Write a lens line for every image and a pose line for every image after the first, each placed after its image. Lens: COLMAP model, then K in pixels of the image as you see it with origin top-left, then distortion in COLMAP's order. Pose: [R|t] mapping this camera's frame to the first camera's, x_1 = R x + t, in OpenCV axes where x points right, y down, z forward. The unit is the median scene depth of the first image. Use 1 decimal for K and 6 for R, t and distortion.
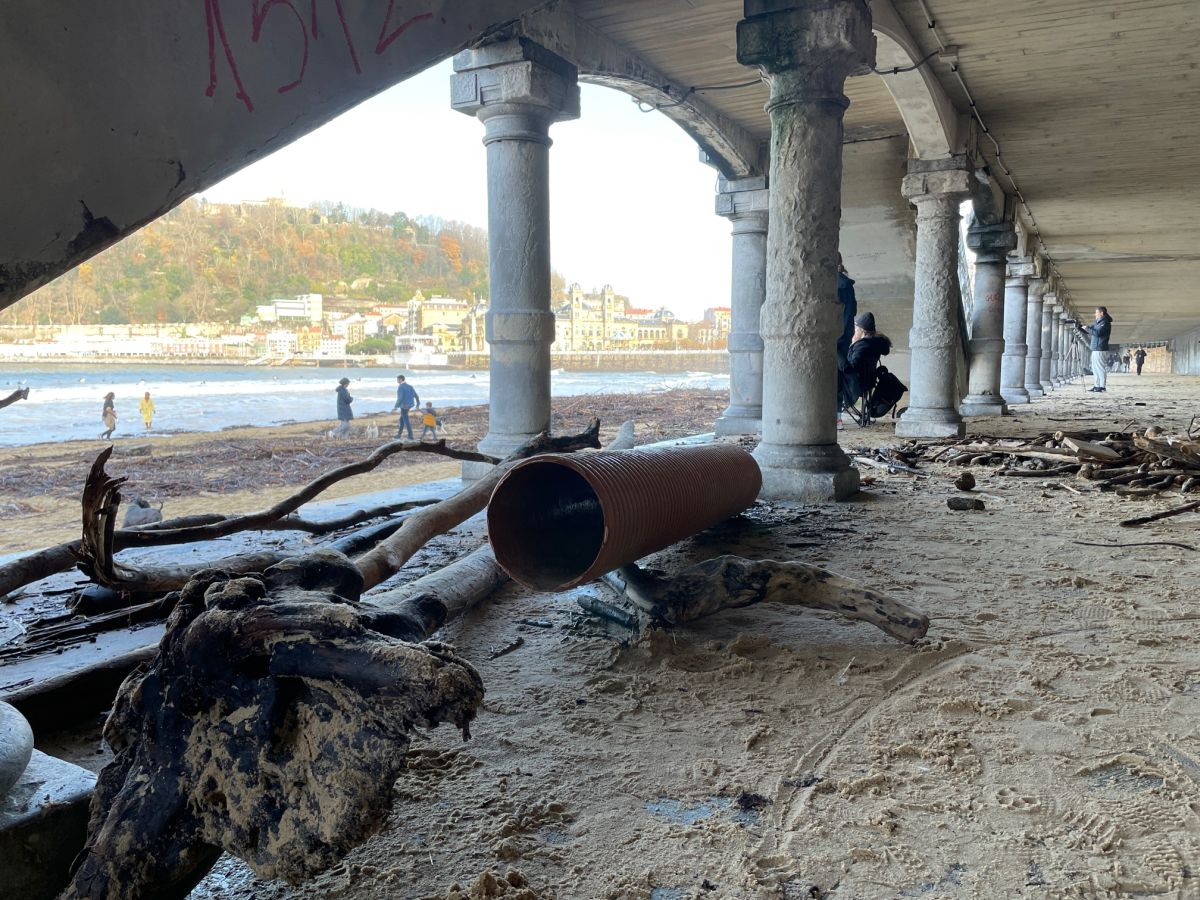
lens RADIAL K [[885.6, 0, 577.8], [0, 885.6, 444.6], [0, 0, 1]] dist [0.084138, -0.101318]
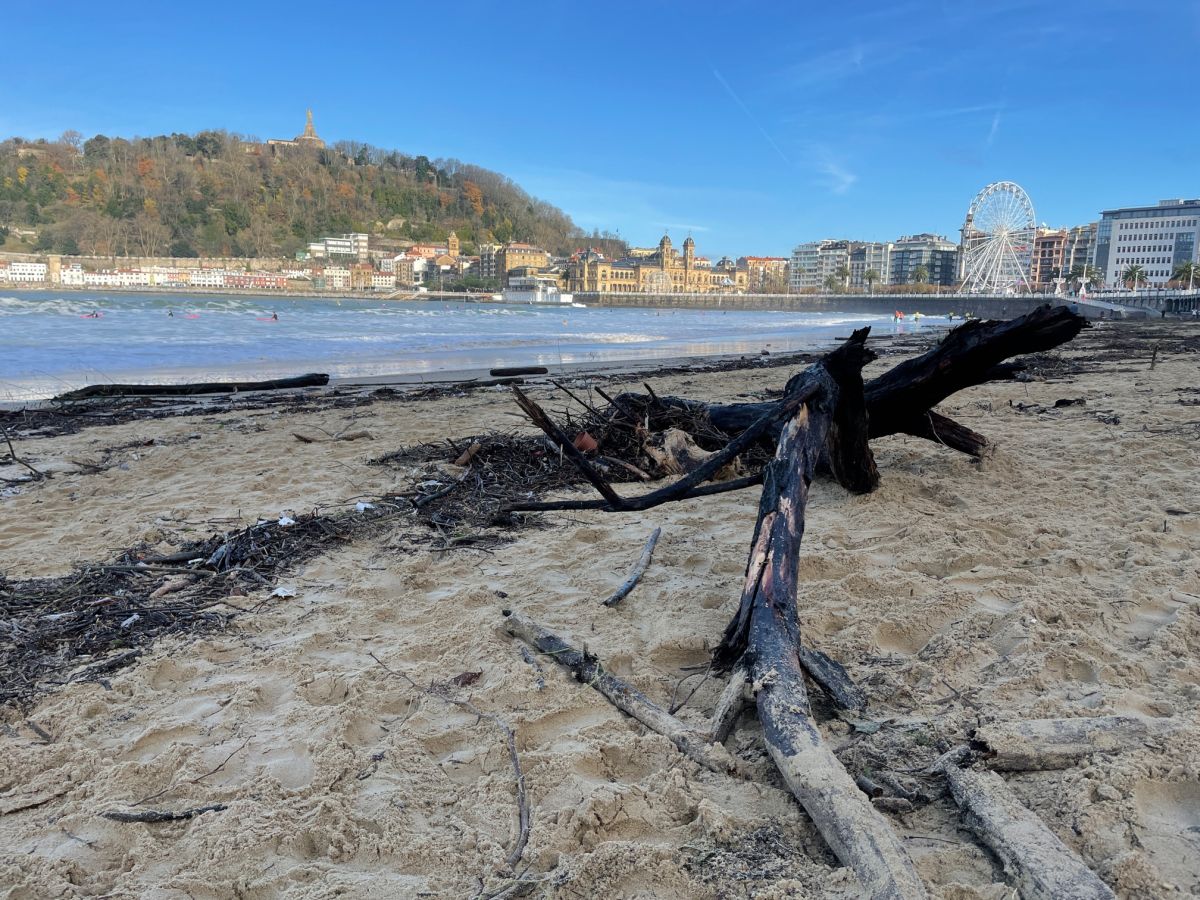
lens RADIAL K [[885.6, 0, 581.5], [0, 885.6, 441.1], [0, 0, 1]] dist [0.084138, -0.101318]
pose [[0.995865, 0.005608, 0.090670, -0.130196], [-0.011343, 0.997958, 0.062856, 0.013719], [-0.090132, -0.063625, 0.993895, -0.130339]]
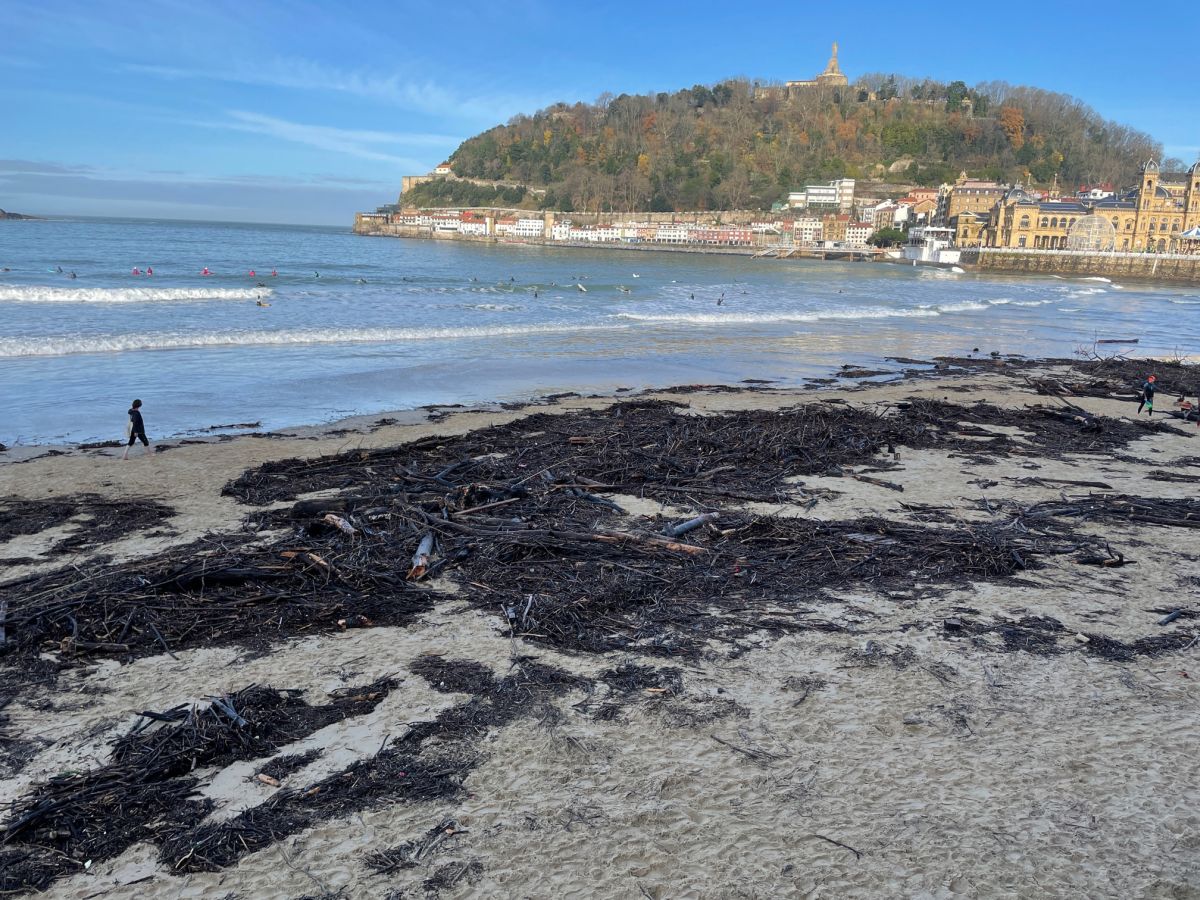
lens RADIAL K [[885.6, 0, 607.4], [0, 885.6, 435.8], [0, 0, 1]] dist [0.084138, -0.101318]
pose [[0.846697, 0.138153, -0.513826, 0.018822], [-0.077874, 0.987480, 0.137182, -0.008598], [0.526345, -0.076137, 0.846855, 0.033407]]
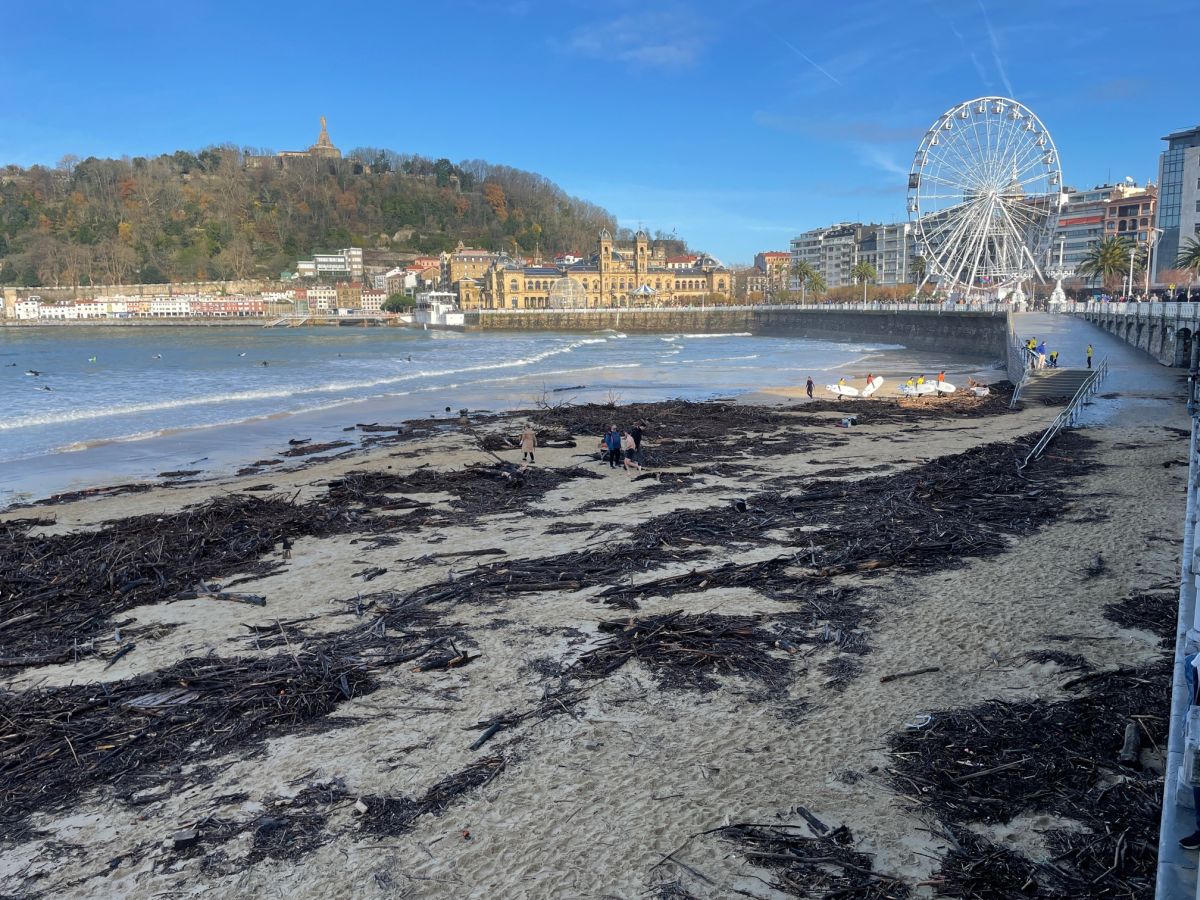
lens RADIAL K [[885.6, 0, 582.6], [0, 885.6, 439.3], [0, 0, 1]] dist [0.084138, -0.101318]
pose [[0.997325, -0.008592, -0.072583, 0.022673], [0.012464, 0.998513, 0.053070, -0.009163], [0.072020, -0.053833, 0.995949, 0.040472]]
